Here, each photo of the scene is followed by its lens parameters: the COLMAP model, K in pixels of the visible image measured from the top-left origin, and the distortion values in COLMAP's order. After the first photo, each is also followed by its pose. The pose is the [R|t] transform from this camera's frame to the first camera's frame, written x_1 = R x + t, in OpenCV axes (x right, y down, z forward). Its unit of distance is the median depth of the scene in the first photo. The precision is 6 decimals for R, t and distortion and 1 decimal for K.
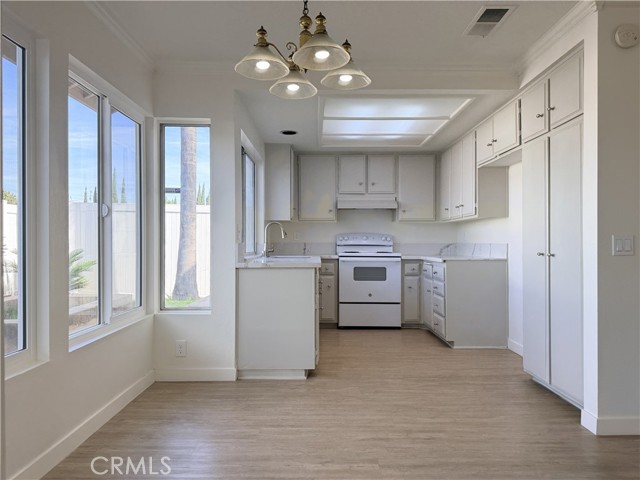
lens RADIAL K [[441.9, 0, 319.5], [0, 441.9, 240.1], [0, 0, 1]] dist [0.035277, -0.013968]
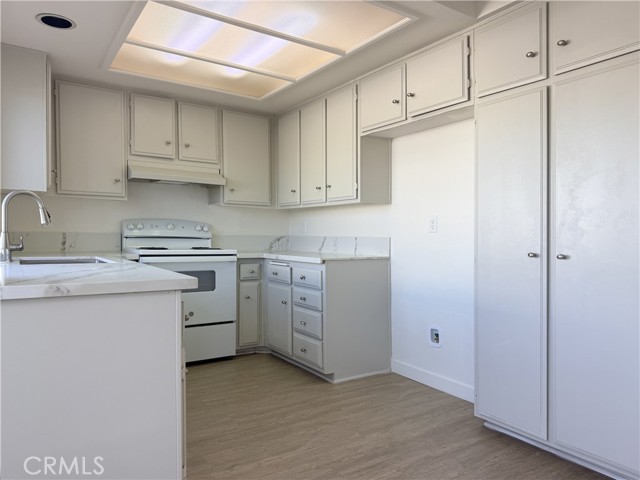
lens RADIAL K [[441.9, 0, 322.0], [0, 441.9, 243.8], [0, 0, 1]] dist [0.035277, -0.013968]
pose [[0.827676, -0.000224, 0.561206, -0.094292], [-0.016353, 0.999566, 0.024516, 0.001695], [-0.560968, -0.029469, 0.827313, 0.349551]]
